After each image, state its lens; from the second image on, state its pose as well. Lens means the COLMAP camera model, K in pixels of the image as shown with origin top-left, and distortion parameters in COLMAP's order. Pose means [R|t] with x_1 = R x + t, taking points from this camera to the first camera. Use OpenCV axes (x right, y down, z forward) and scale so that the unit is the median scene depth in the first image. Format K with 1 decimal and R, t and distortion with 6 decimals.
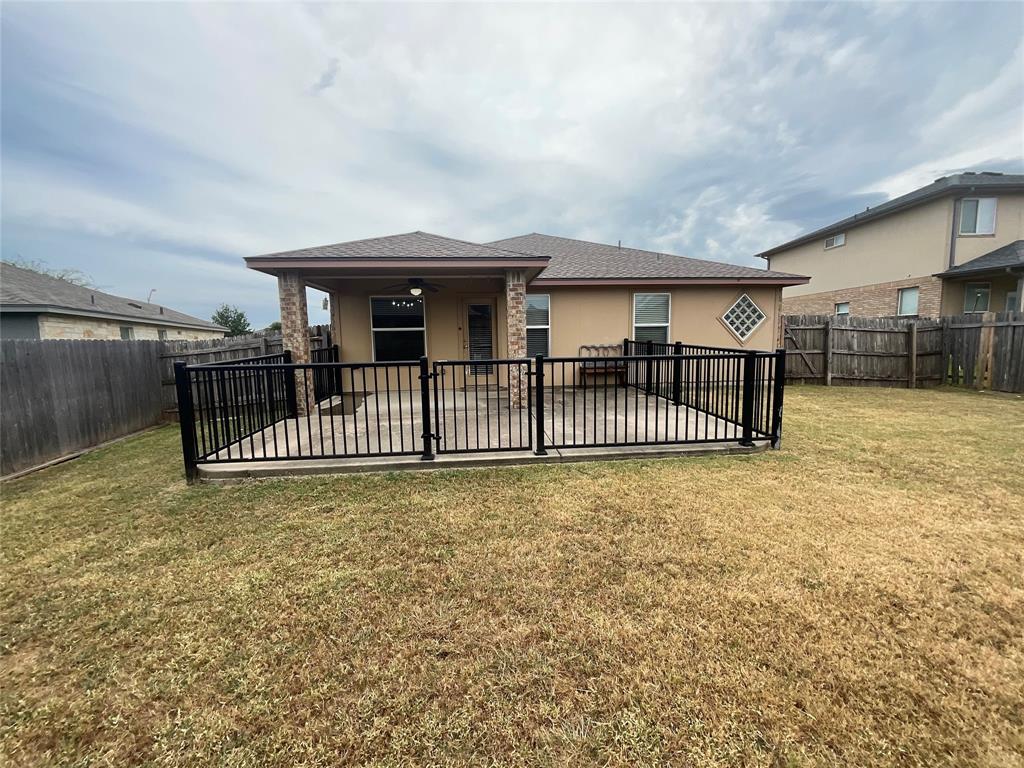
lens RADIAL K [[413.5, 0, 509.5], [0, 413.5, 386.7], [0, 0, 1]] dist [0.001628, 0.000608]
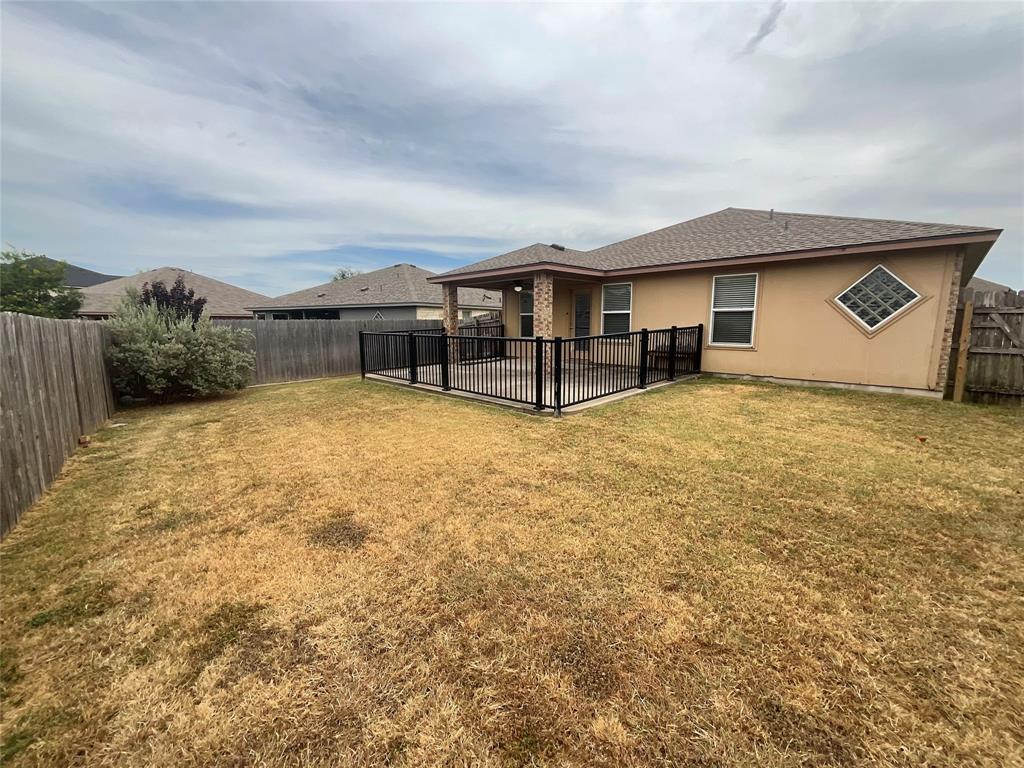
lens RADIAL K [[413.5, 0, 506.2], [0, 413.5, 383.2], [0, 0, 1]] dist [0.001628, 0.000608]
pose [[0.629436, 0.130734, -0.765976, 0.754020], [-0.095692, 0.991283, 0.090554, -0.024113], [0.771138, 0.016300, 0.636460, 0.043492]]
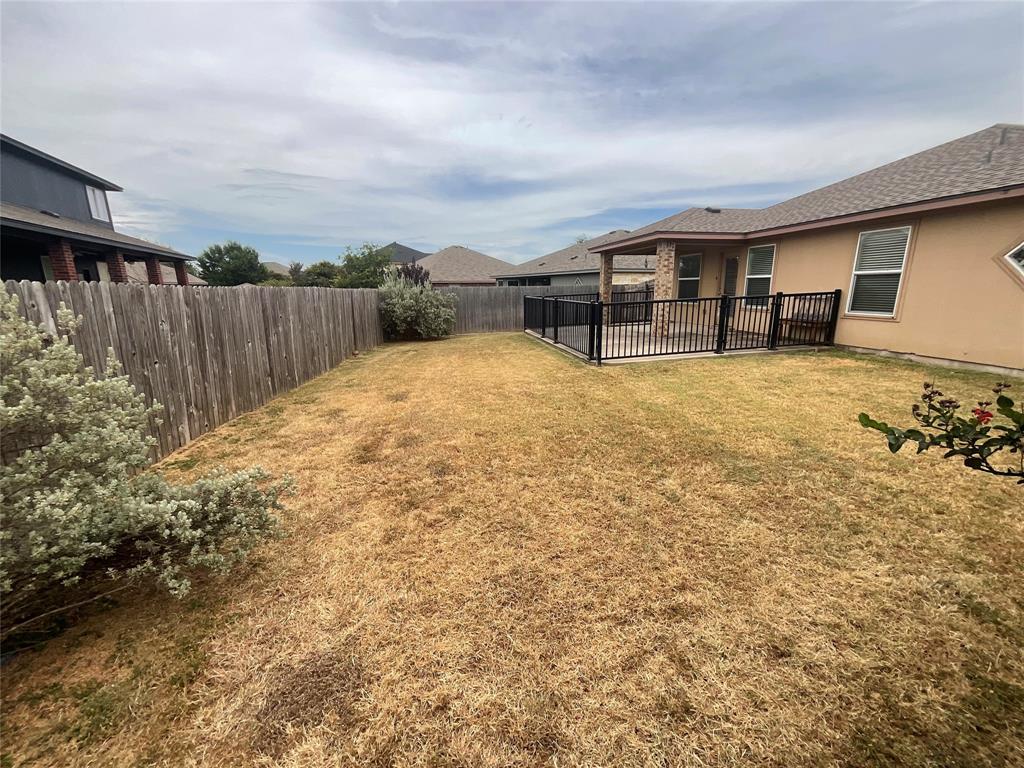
lens RADIAL K [[413.5, 0, 505.8], [0, 413.5, 379.2], [0, 0, 1]] dist [0.001628, 0.000608]
pose [[0.086766, 0.234411, -0.968258, 1.084921], [-0.102635, 0.968855, 0.225358, -0.059755], [0.990928, 0.079824, 0.108122, 0.253370]]
